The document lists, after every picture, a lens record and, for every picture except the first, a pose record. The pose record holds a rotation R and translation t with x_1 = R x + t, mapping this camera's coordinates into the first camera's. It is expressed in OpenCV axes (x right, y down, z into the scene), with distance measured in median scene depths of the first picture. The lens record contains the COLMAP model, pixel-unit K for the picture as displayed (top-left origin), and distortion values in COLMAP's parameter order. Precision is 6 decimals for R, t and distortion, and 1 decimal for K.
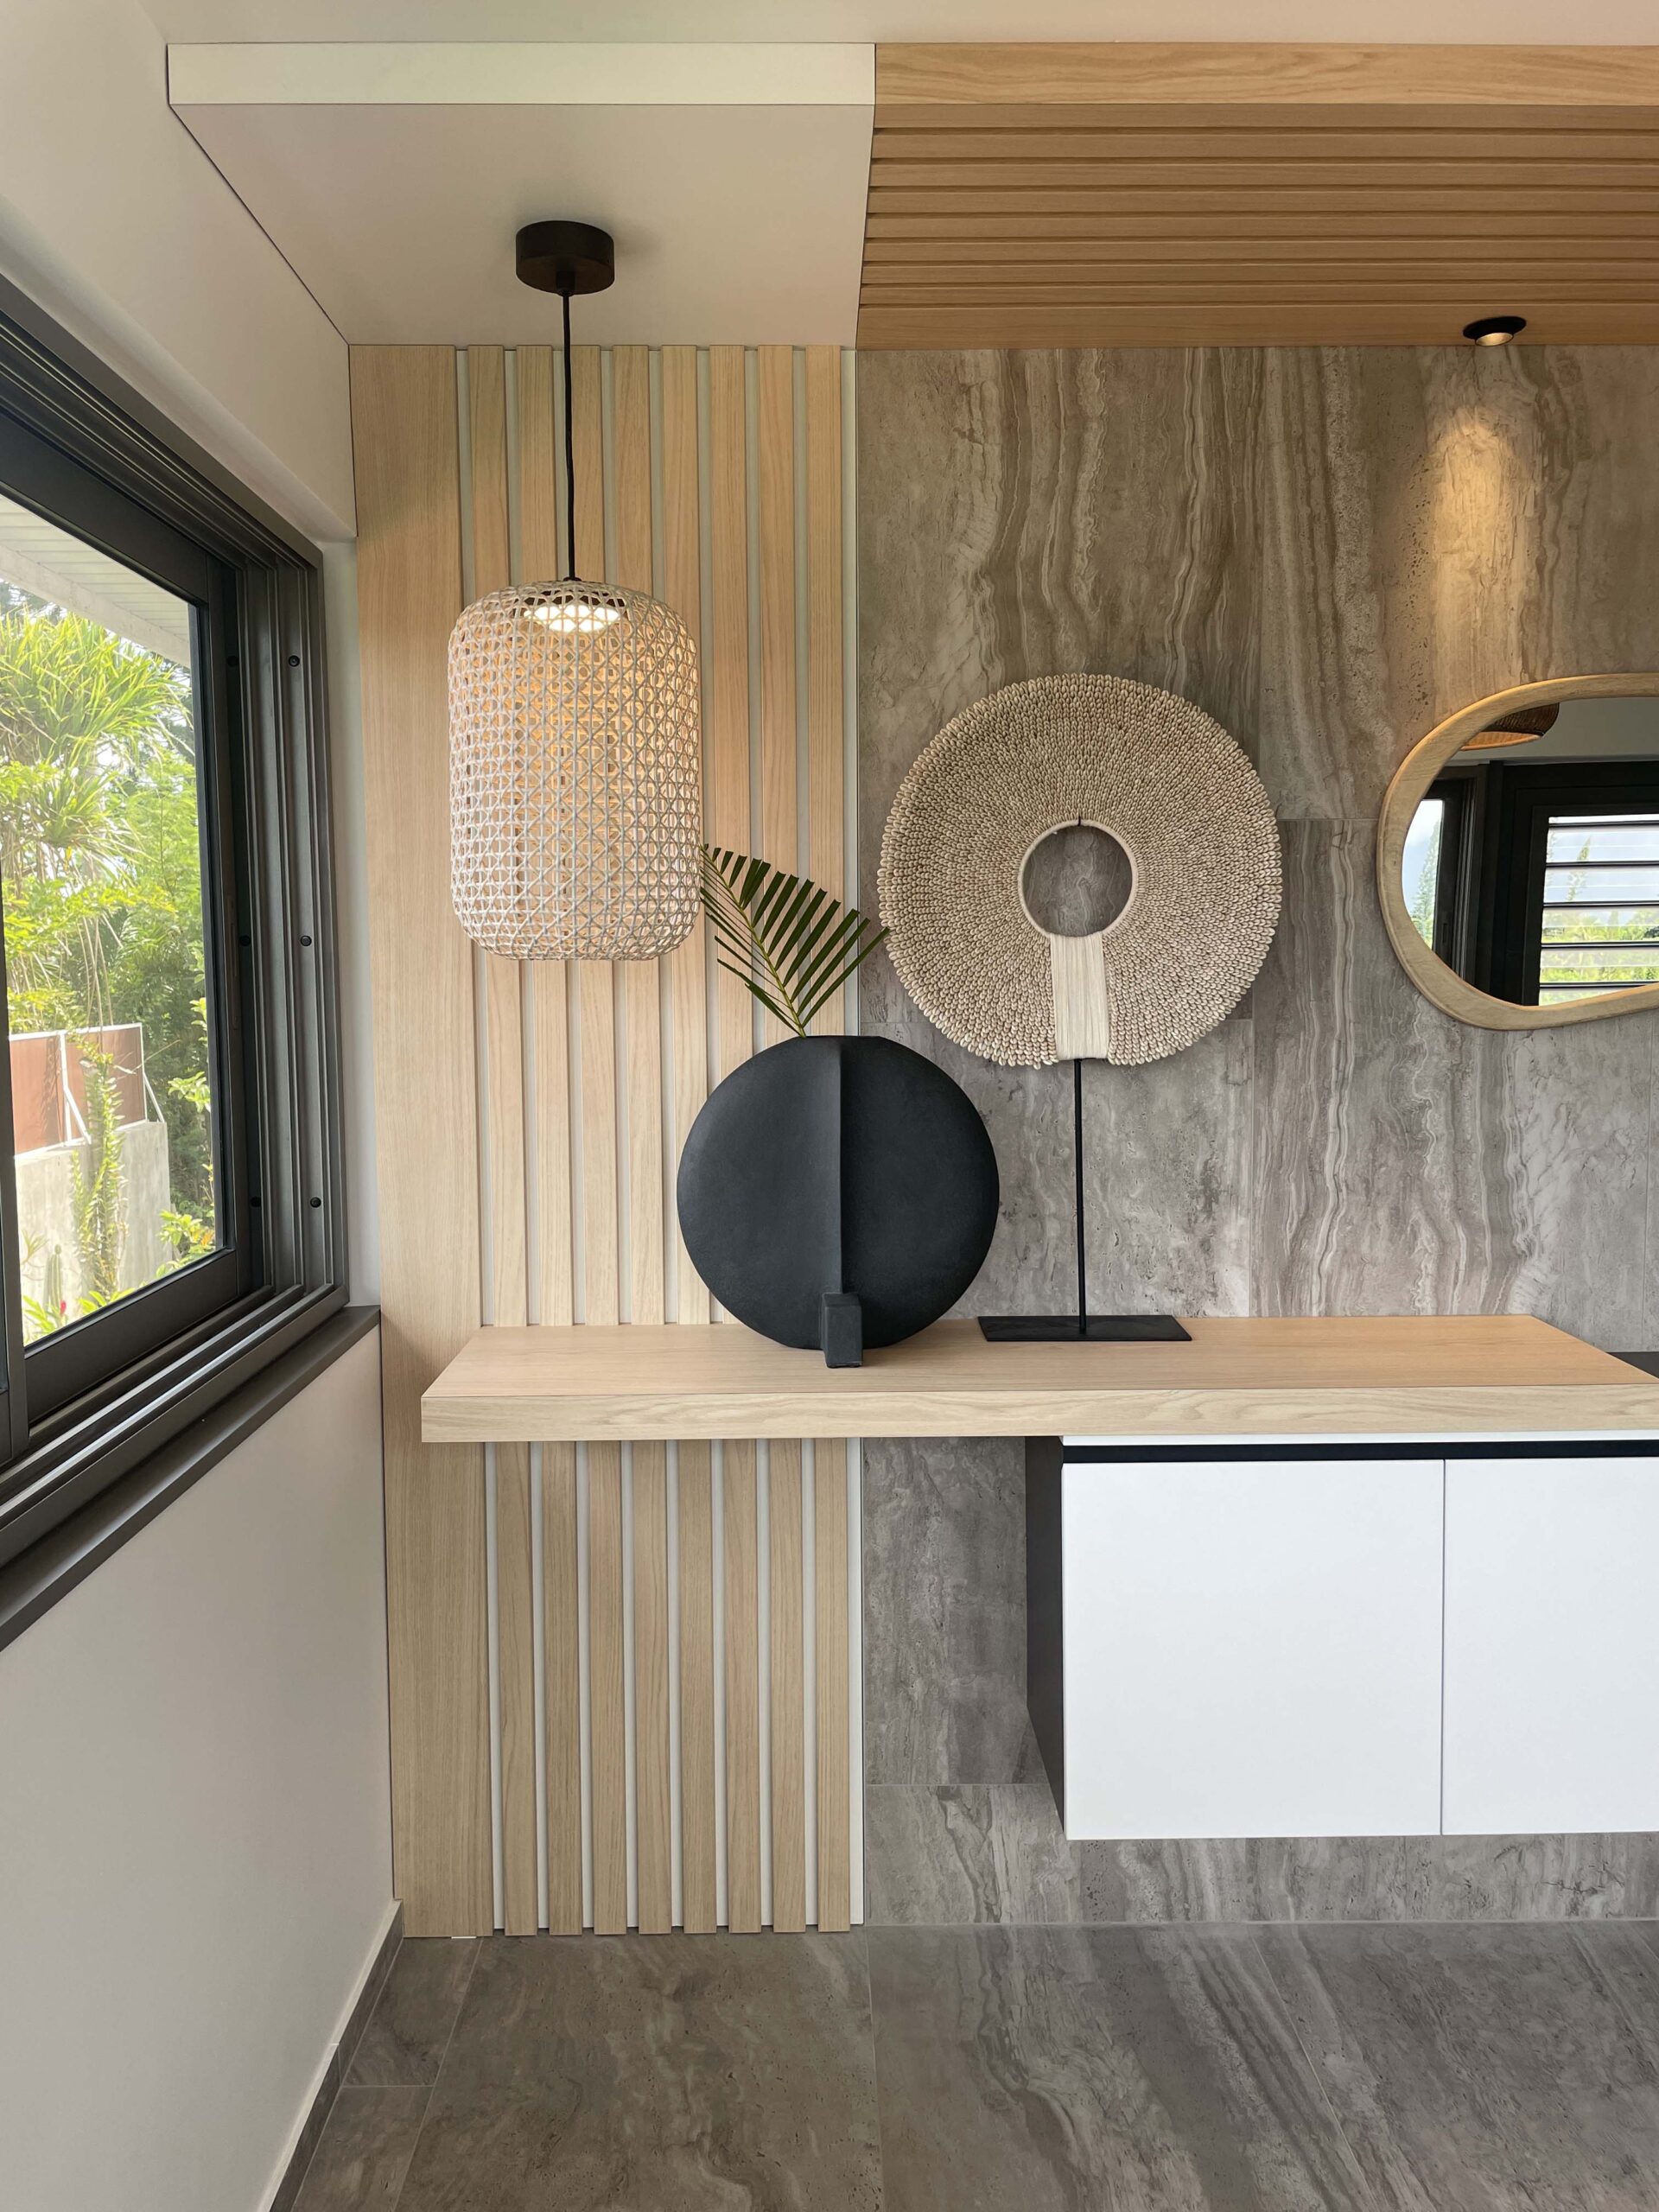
lens RADIAL K [[1665.1, 0, 825.9], [0, 1665.1, 1103.6], [0, 0, 1]] dist [0.089409, -0.118915]
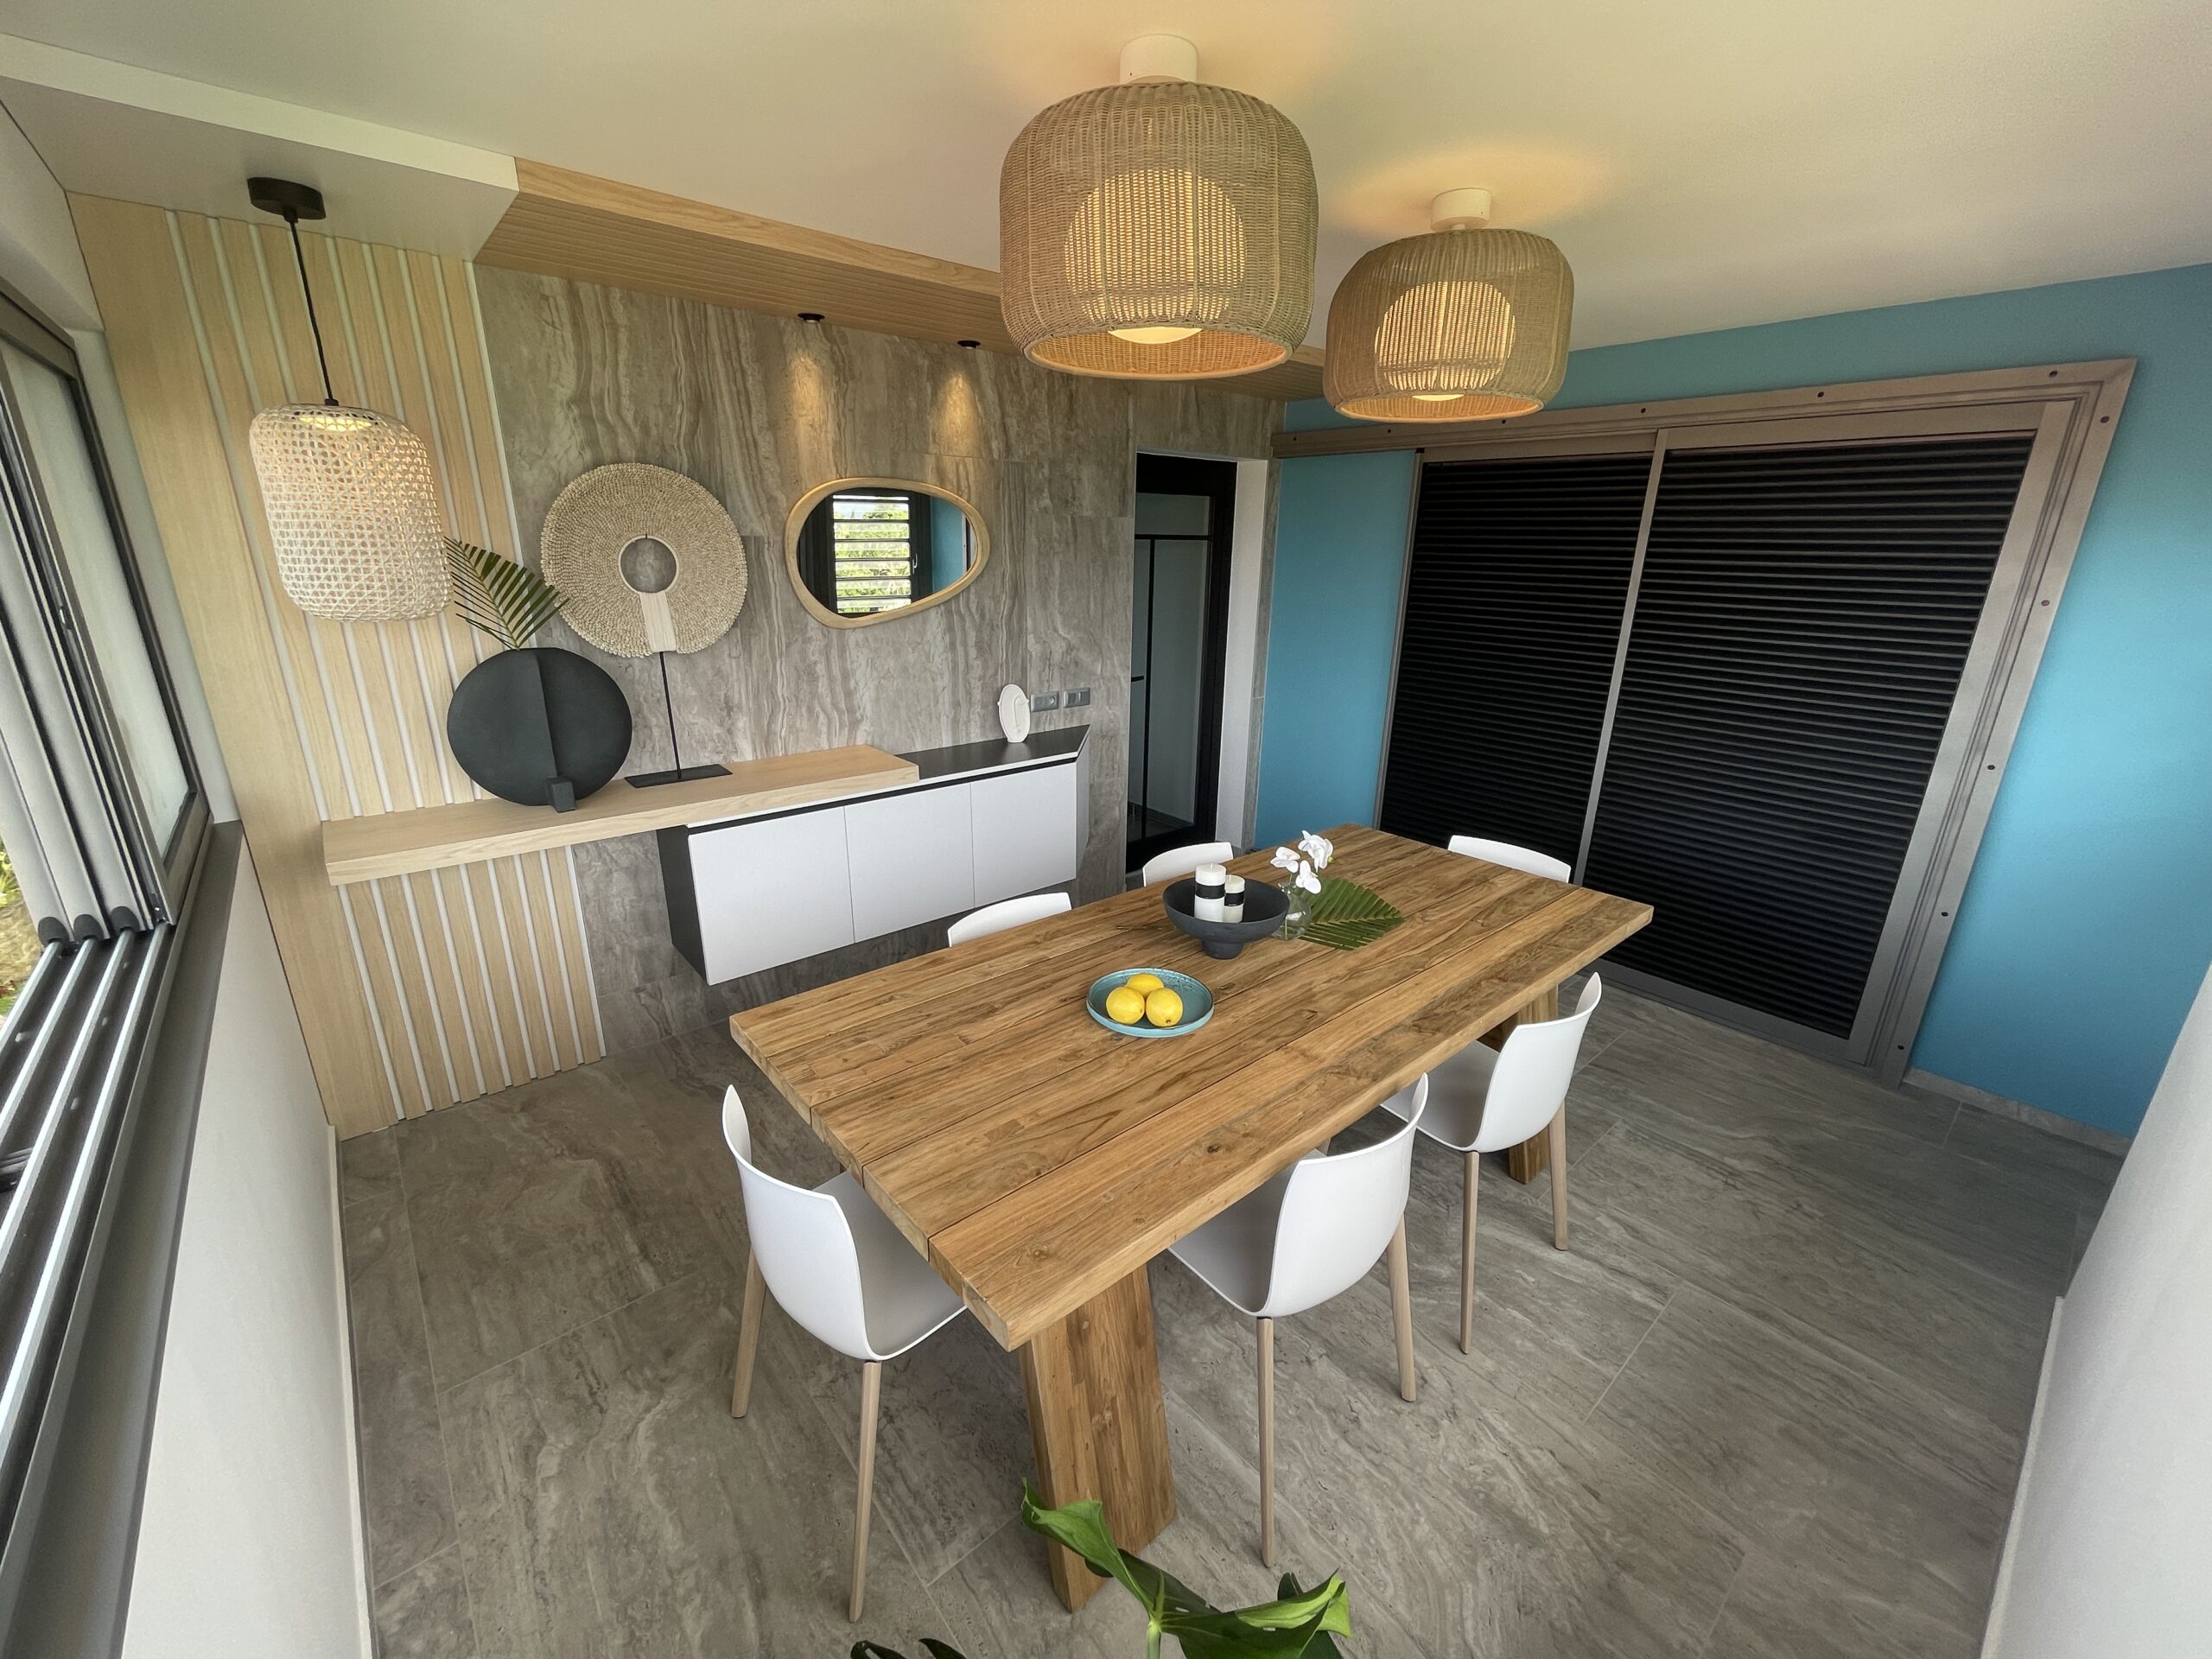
lens RADIAL K [[898.8, 0, 1106.1], [0, 898.8, 832.8], [0, 0, 1]] dist [-0.016889, -0.000021]
pose [[0.765885, -0.178357, 0.617745, -0.157987], [0.030343, 0.969712, 0.242358, -0.061124], [-0.642261, -0.166874, 0.748100, -0.254734]]
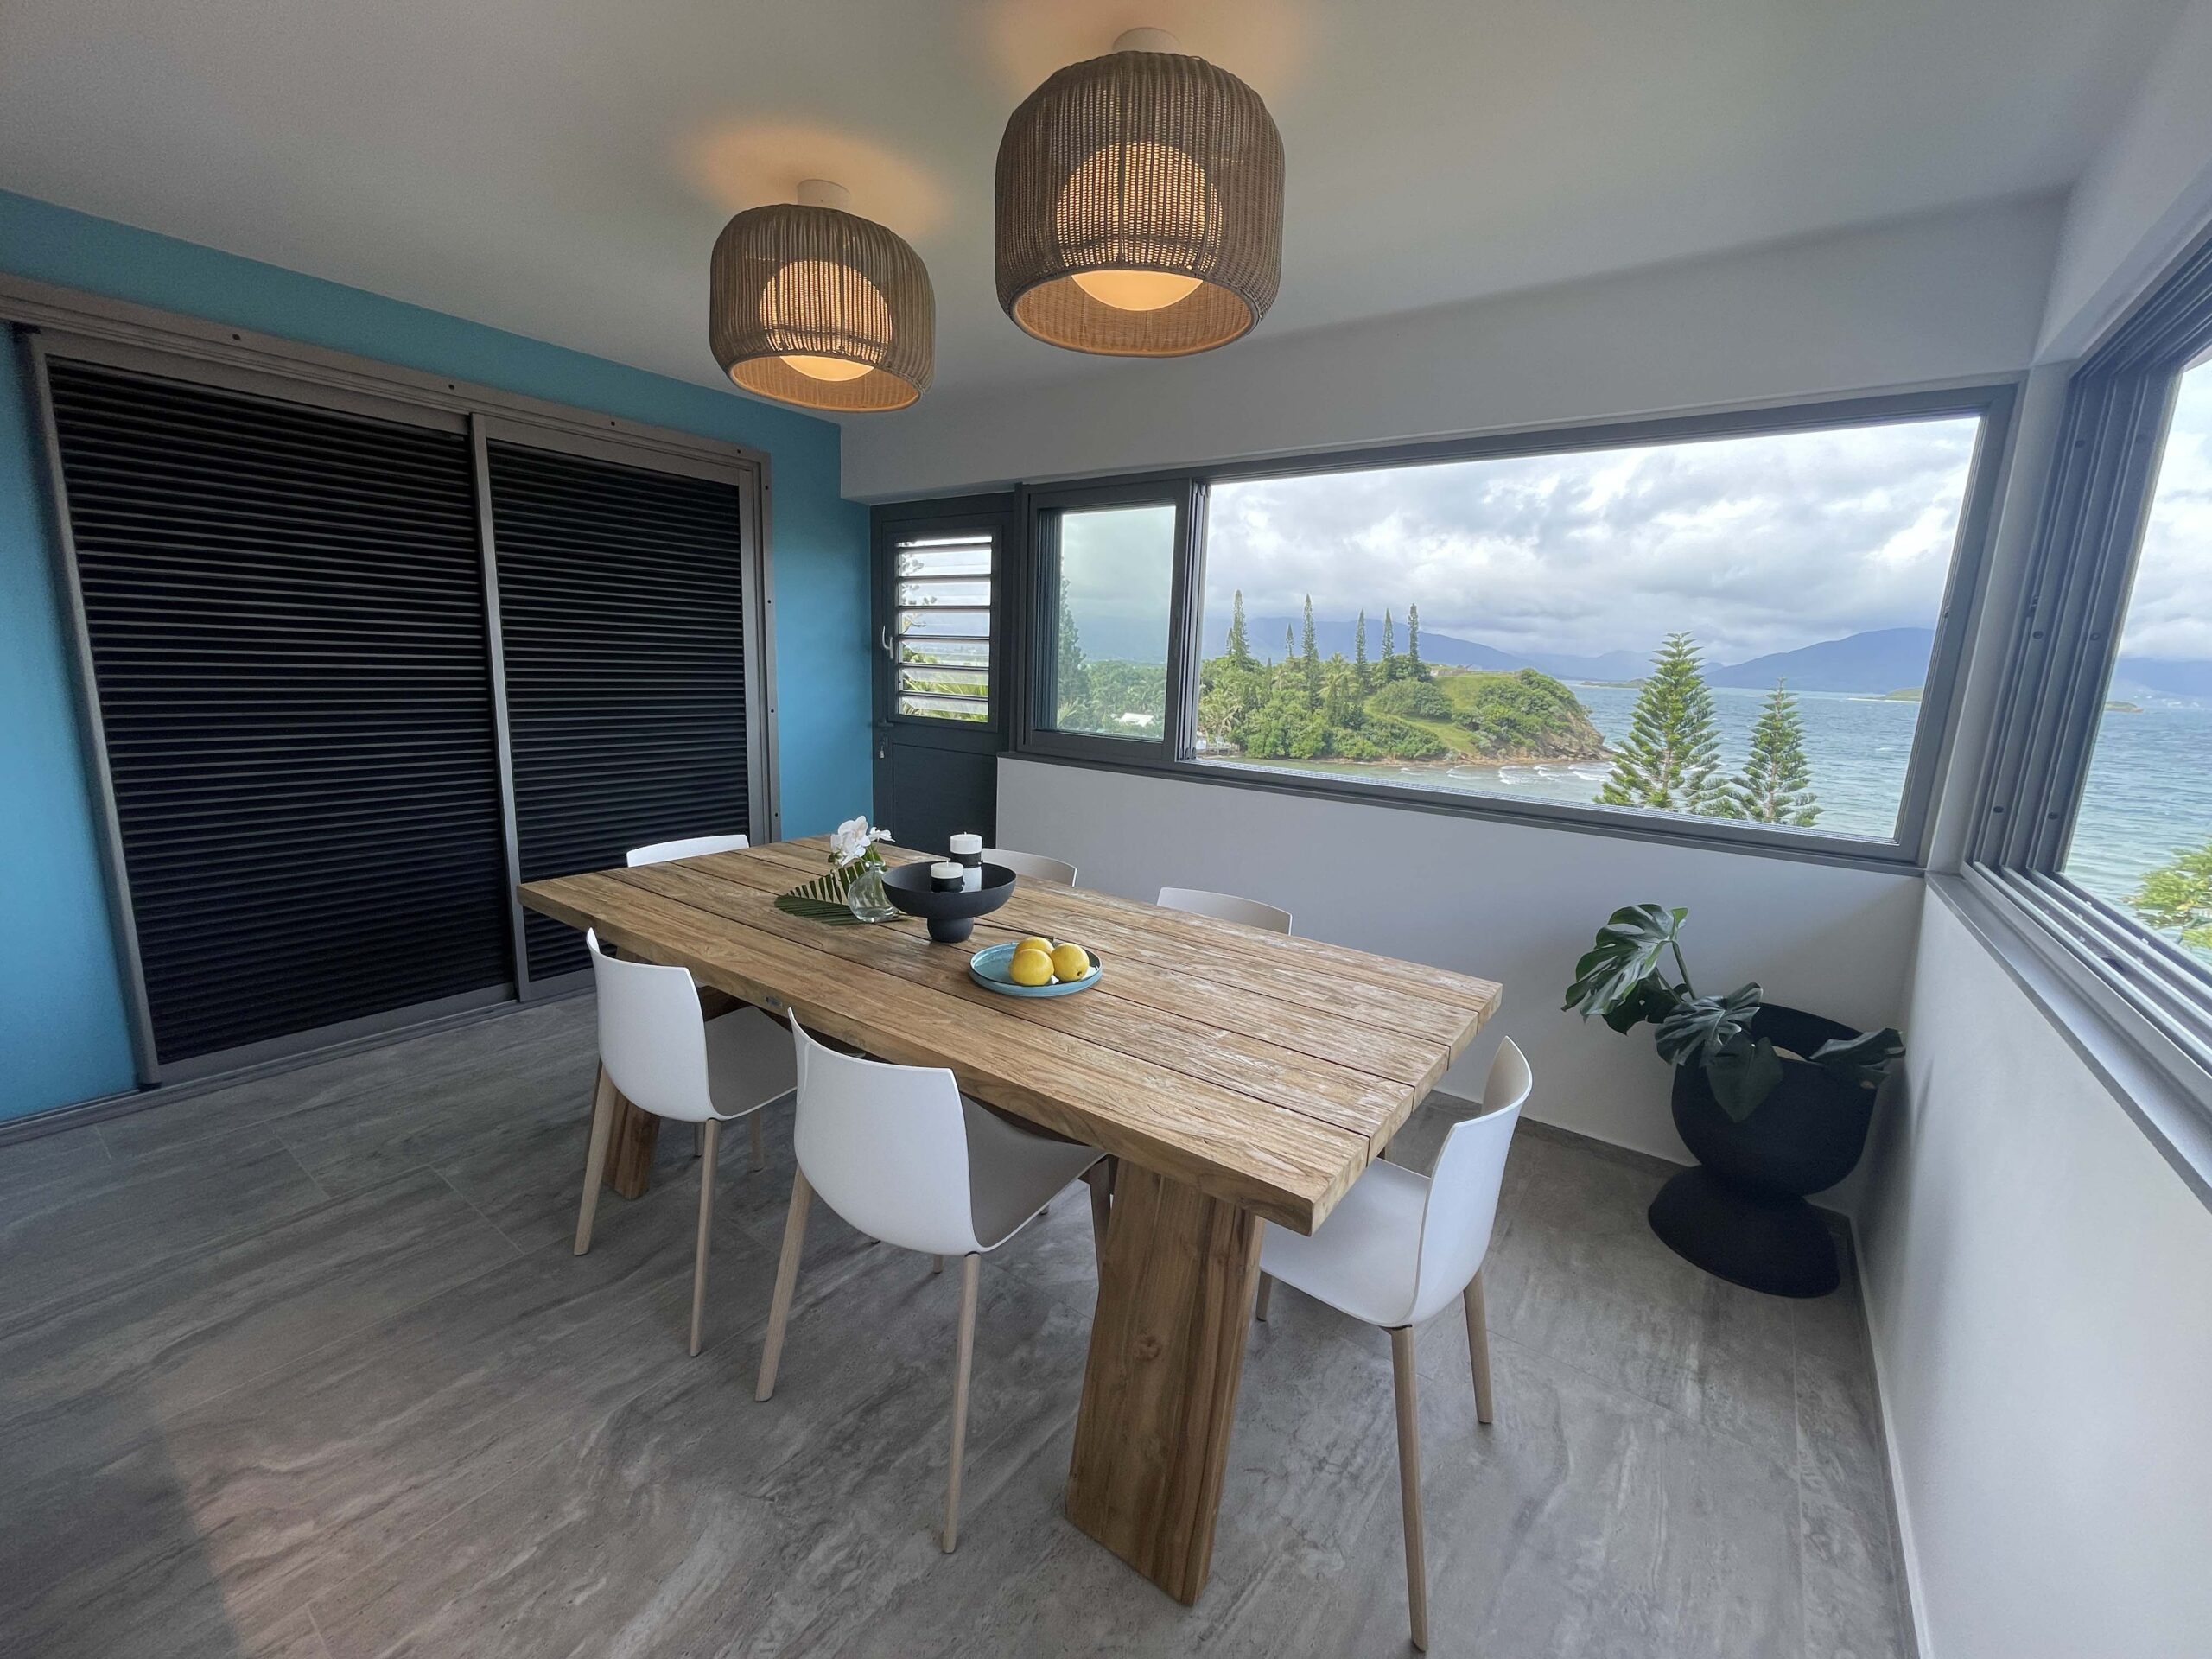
lens RADIAL K [[884.8, 0, 1108.0], [0, 884.8, 827.1], [0, 0, 1]] dist [0.000292, -0.006304]
pose [[-0.799884, -0.135597, 0.584636, -0.114402], [0.016767, 0.968713, 0.247618, -0.027522], [-0.599921, 0.207868, -0.772584, 0.820089]]
